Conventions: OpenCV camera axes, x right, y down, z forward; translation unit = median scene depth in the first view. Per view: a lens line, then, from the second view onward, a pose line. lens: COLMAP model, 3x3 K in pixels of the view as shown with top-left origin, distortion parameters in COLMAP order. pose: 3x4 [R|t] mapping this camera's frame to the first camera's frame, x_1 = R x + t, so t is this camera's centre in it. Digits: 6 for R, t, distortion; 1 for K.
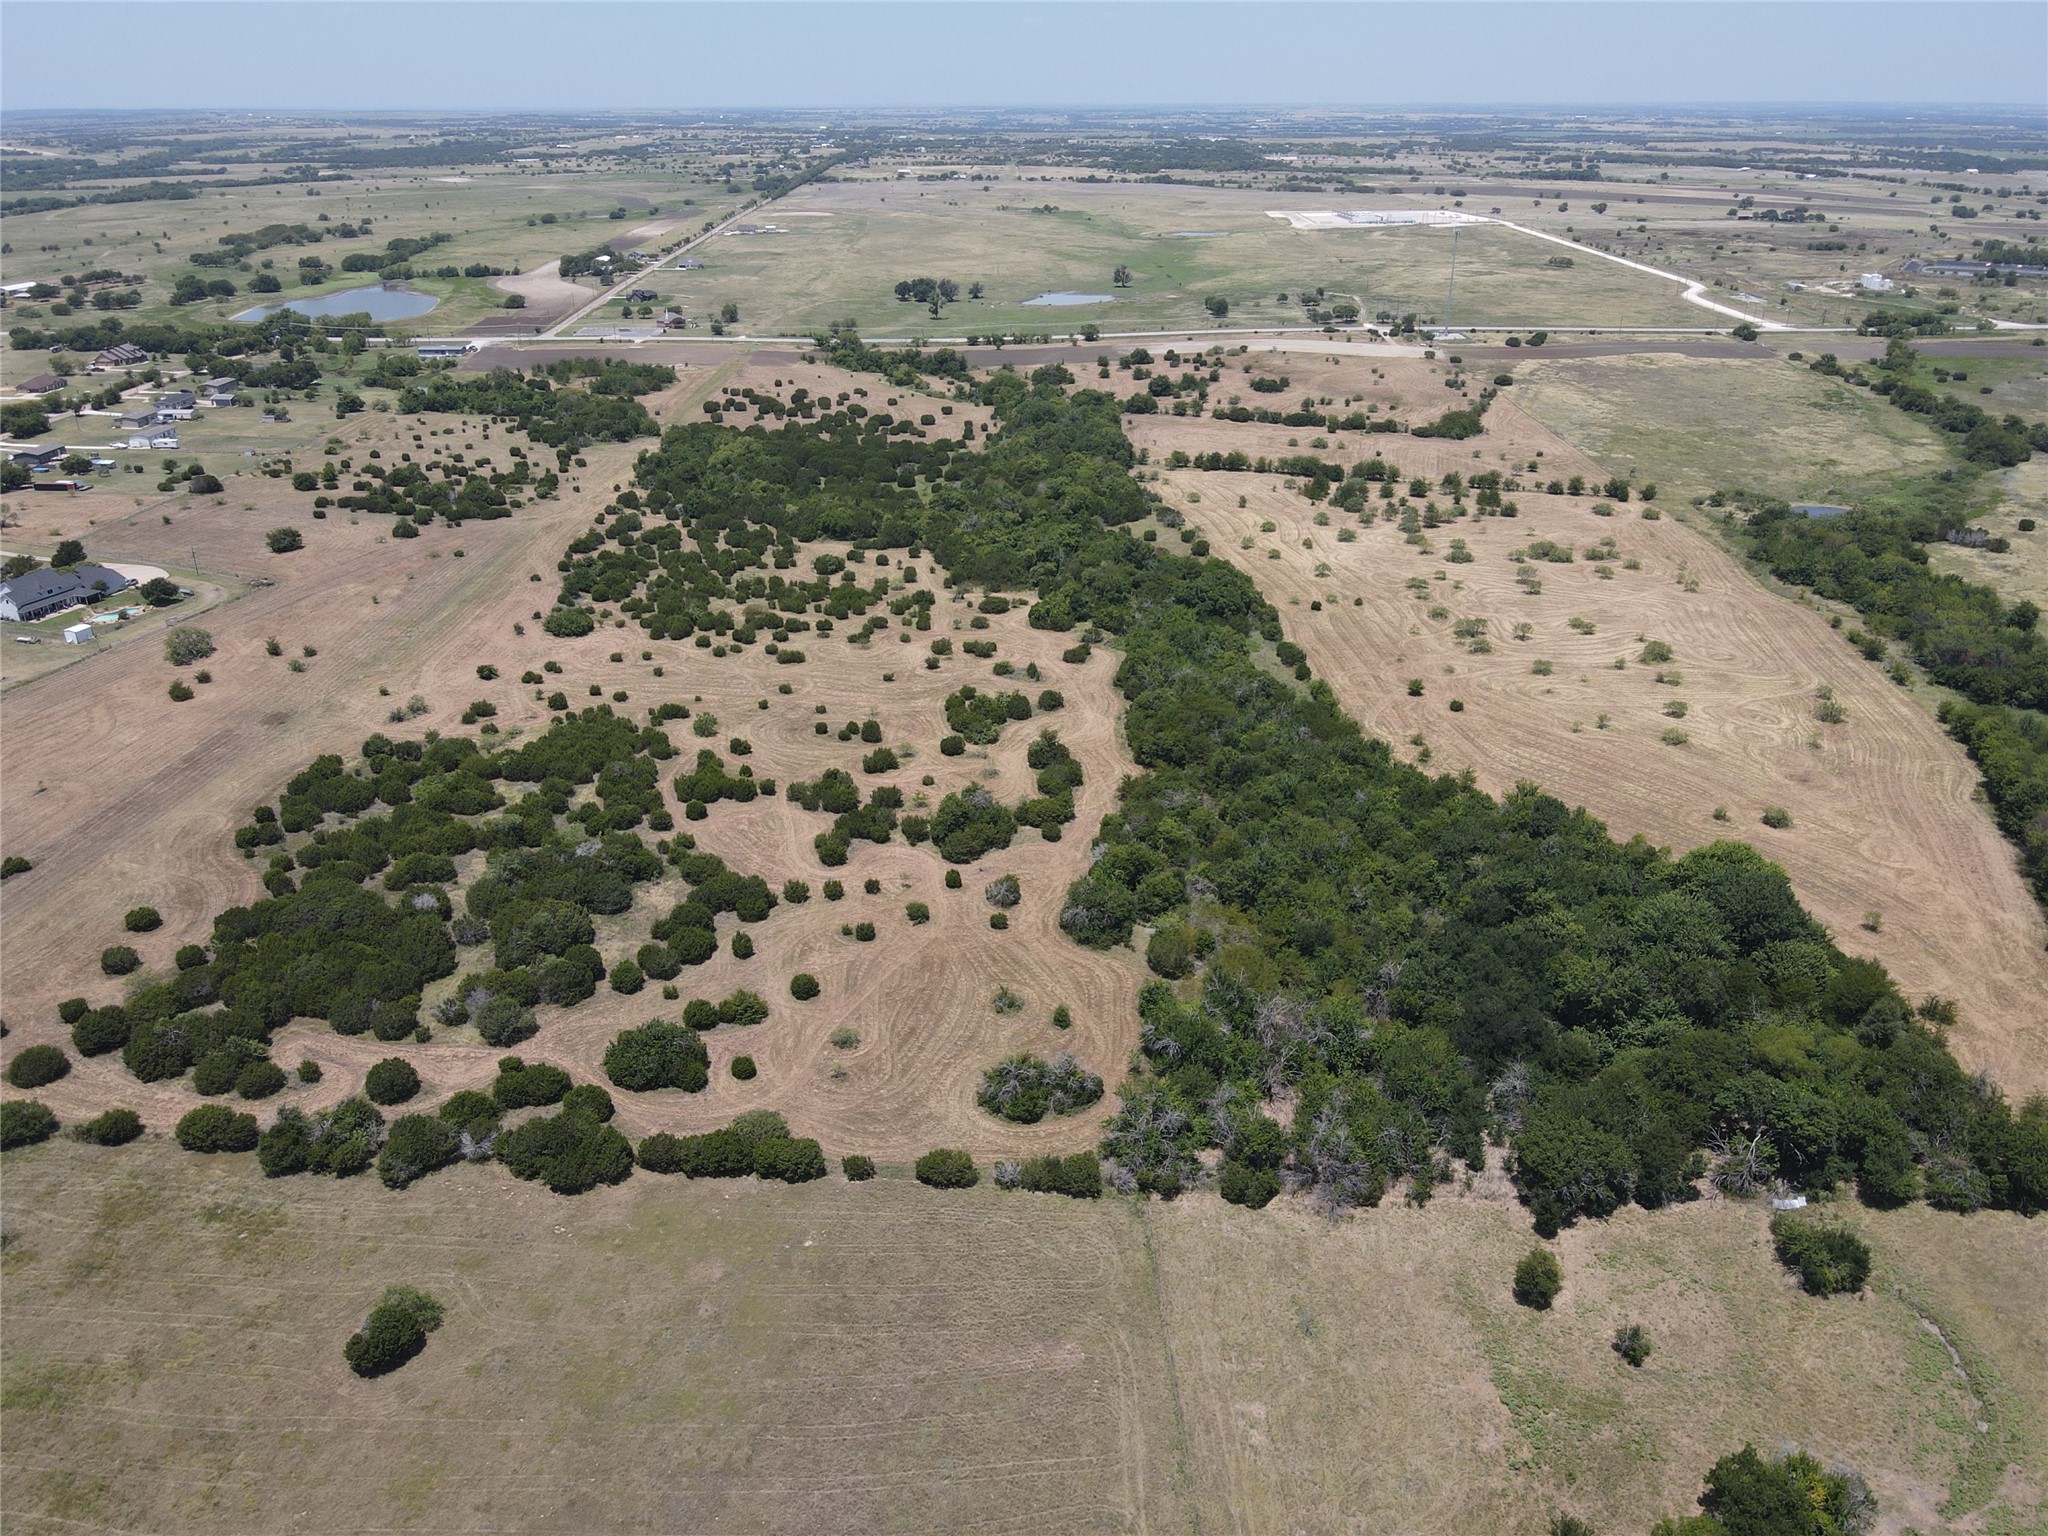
lens RADIAL K [[1491.4, 0, 1011.8], [0, 1491.4, 765.6], [0, 0, 1]] dist [0.007760, 0.011095]
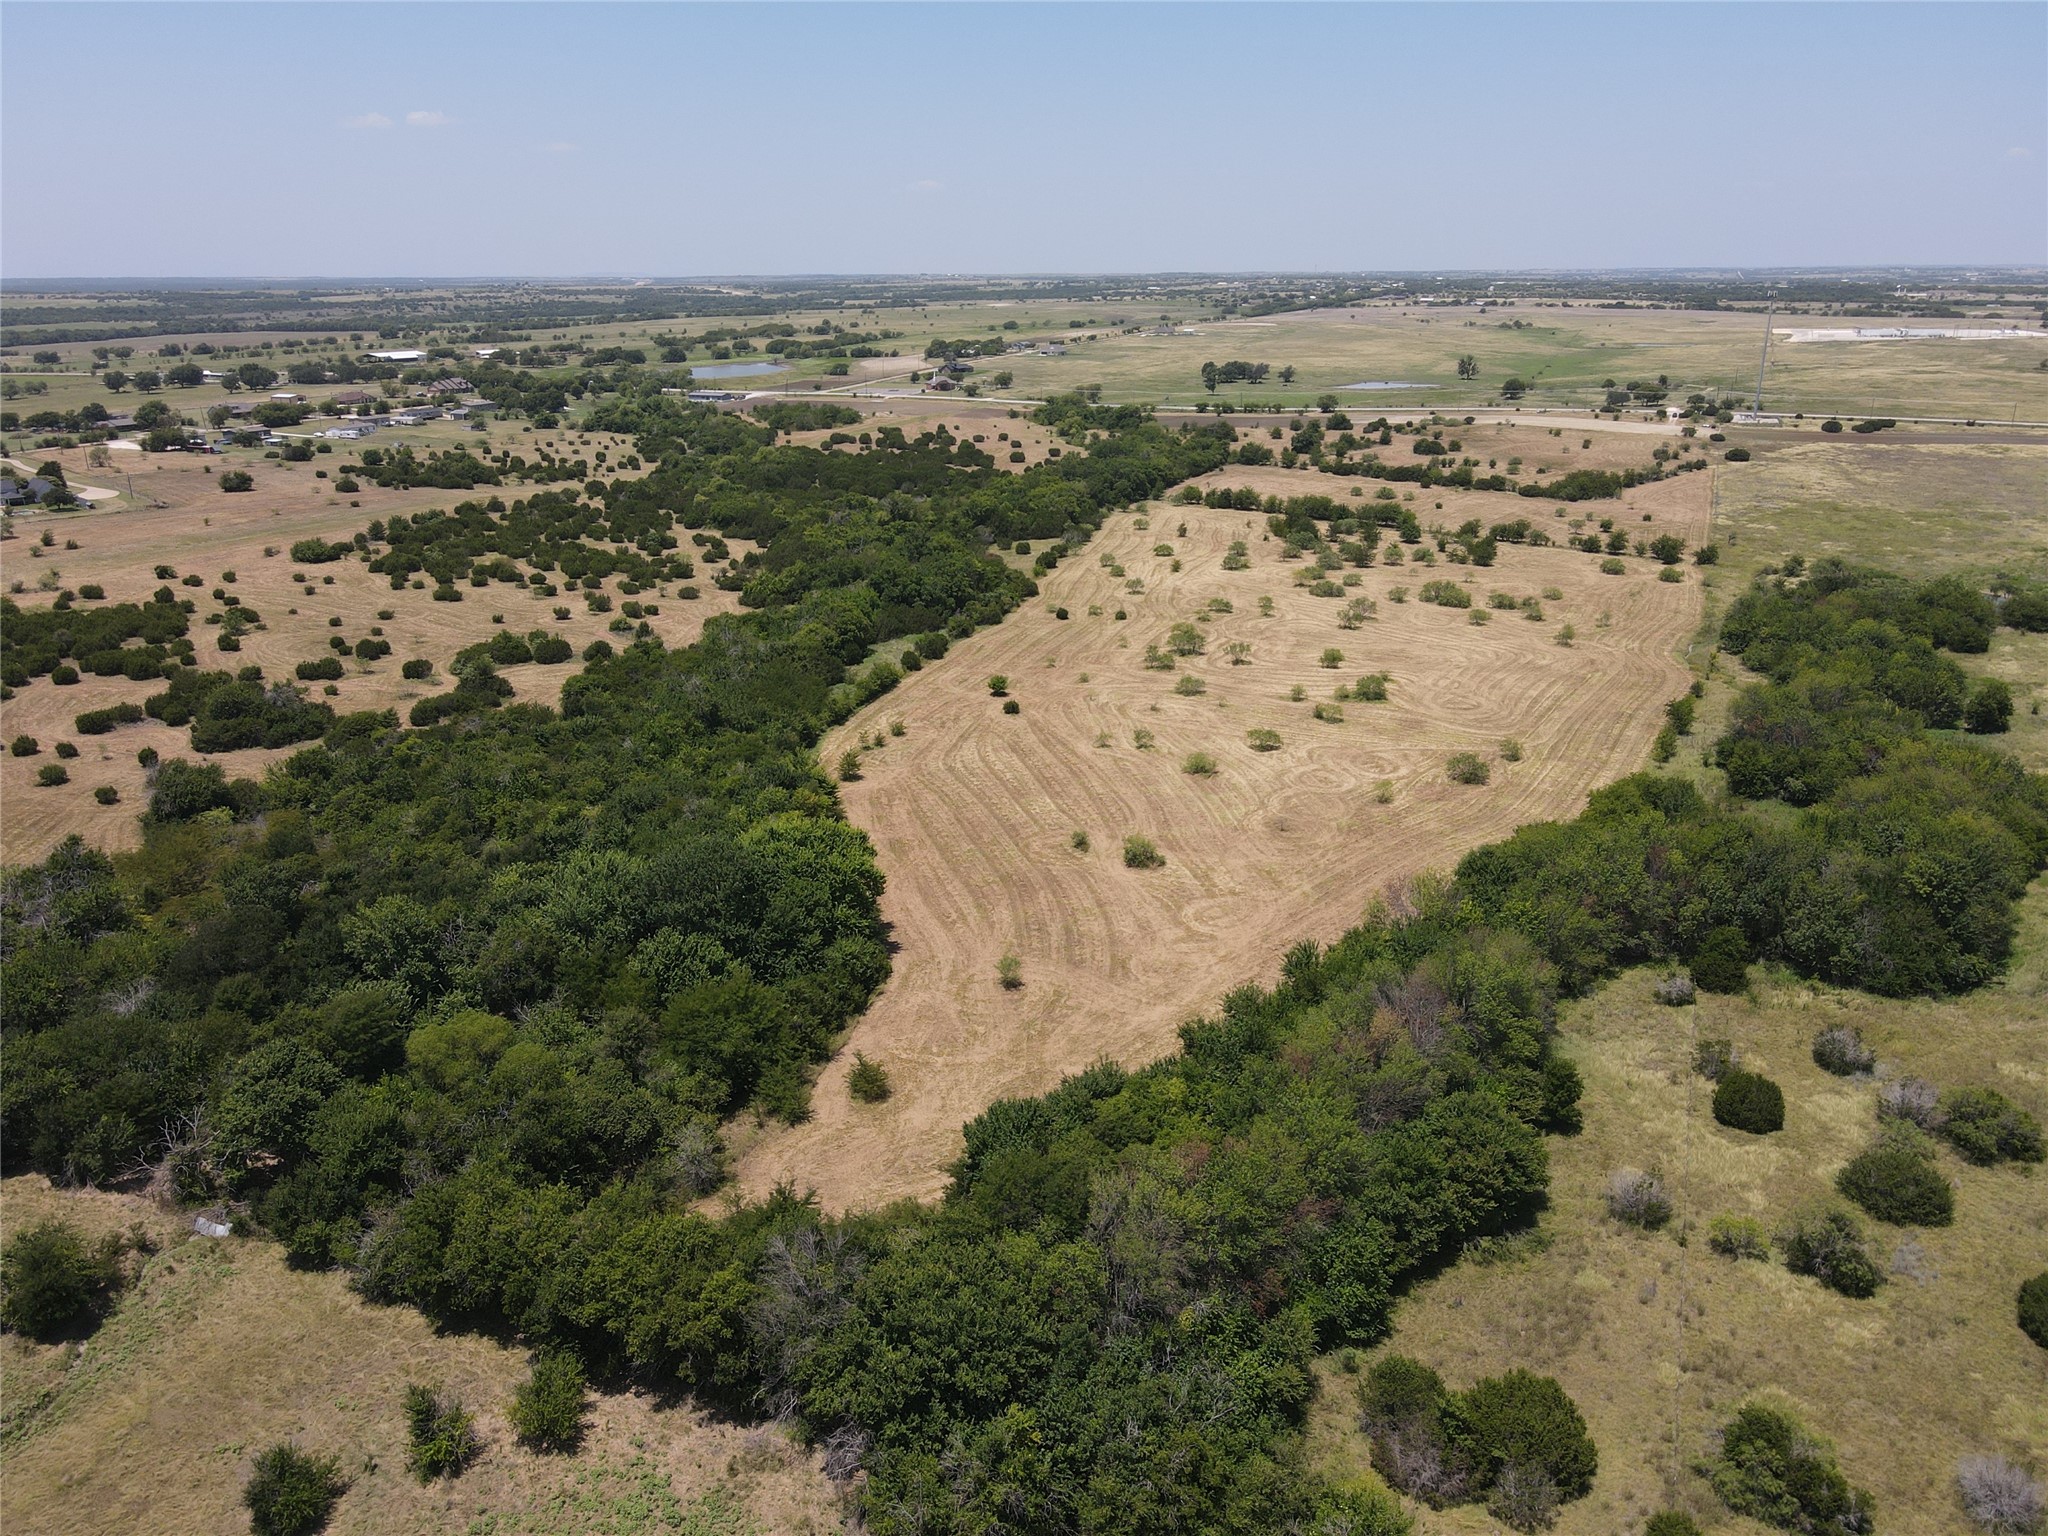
lens RADIAL K [[1504.0, 0, 1019.6], [0, 1504.0, 756.9], [0, 0, 1]] dist [-0.003649, 0.024884]
pose [[0.913815, 0.123618, -0.386860, 0.312031], [-0.164022, 0.983745, -0.073094, 0.021741], [0.371536, 0.130248, 0.919237, 0.142427]]
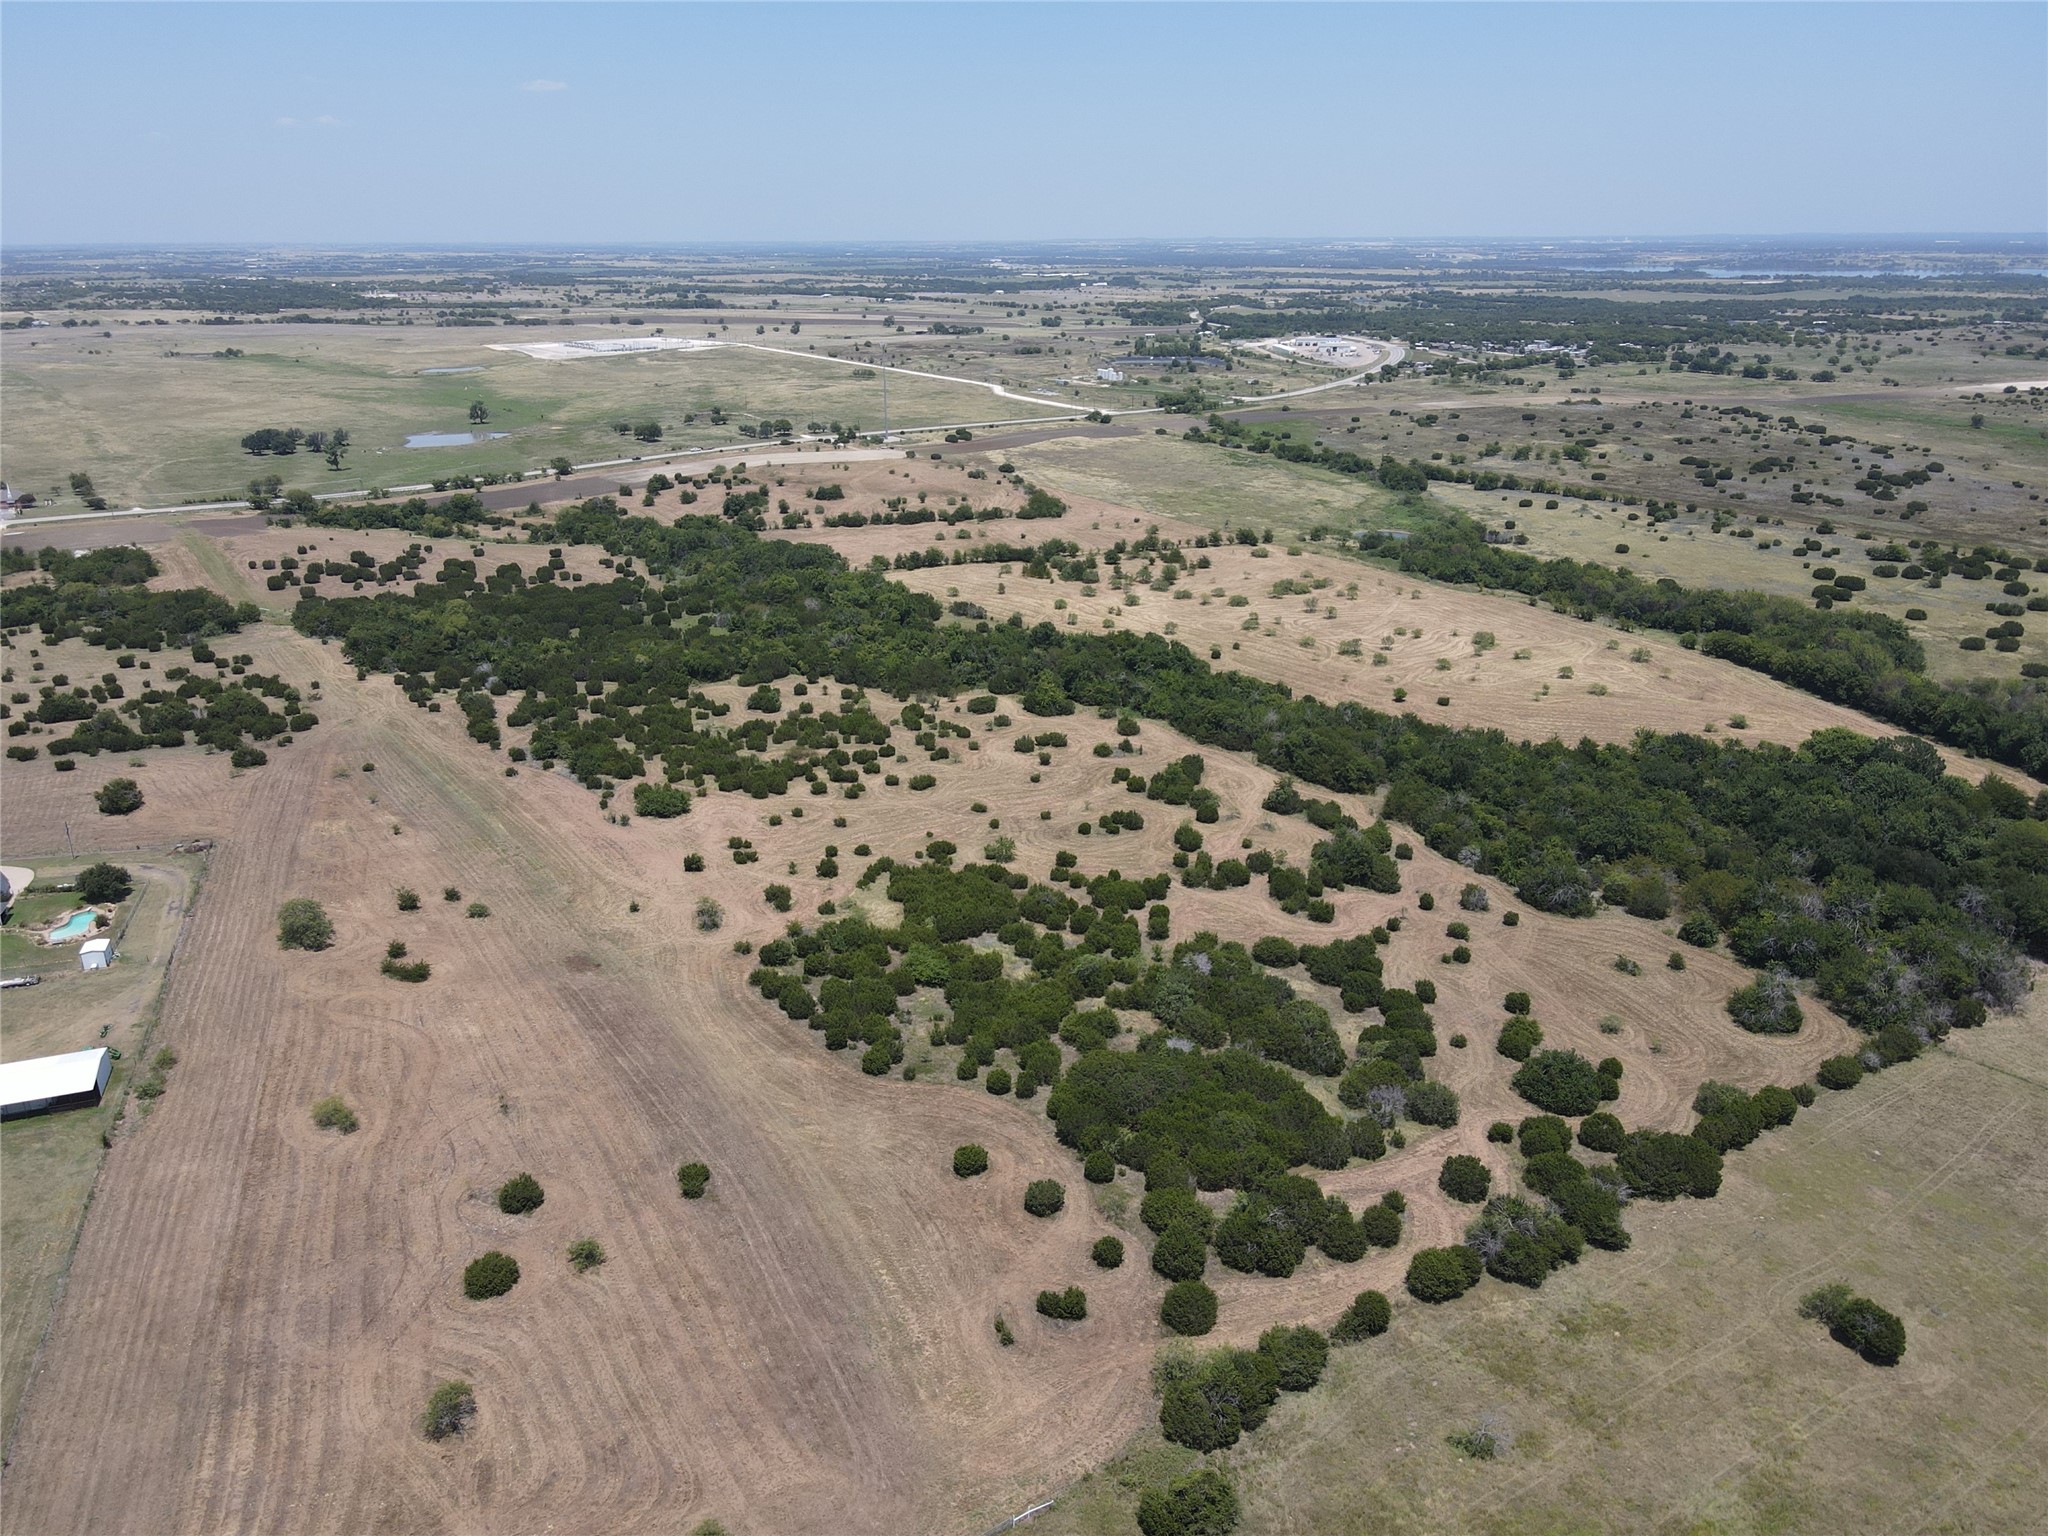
lens RADIAL K [[1504.0, 0, 1019.6], [0, 1504.0, 756.9], [0, 0, 1]] dist [-0.003649, 0.024884]
pose [[0.801525, -0.198673, 0.563991, -0.346195], [0.247375, 0.968865, -0.010266, -0.034719], [-0.544392, 0.147746, 0.825717, 0.094853]]
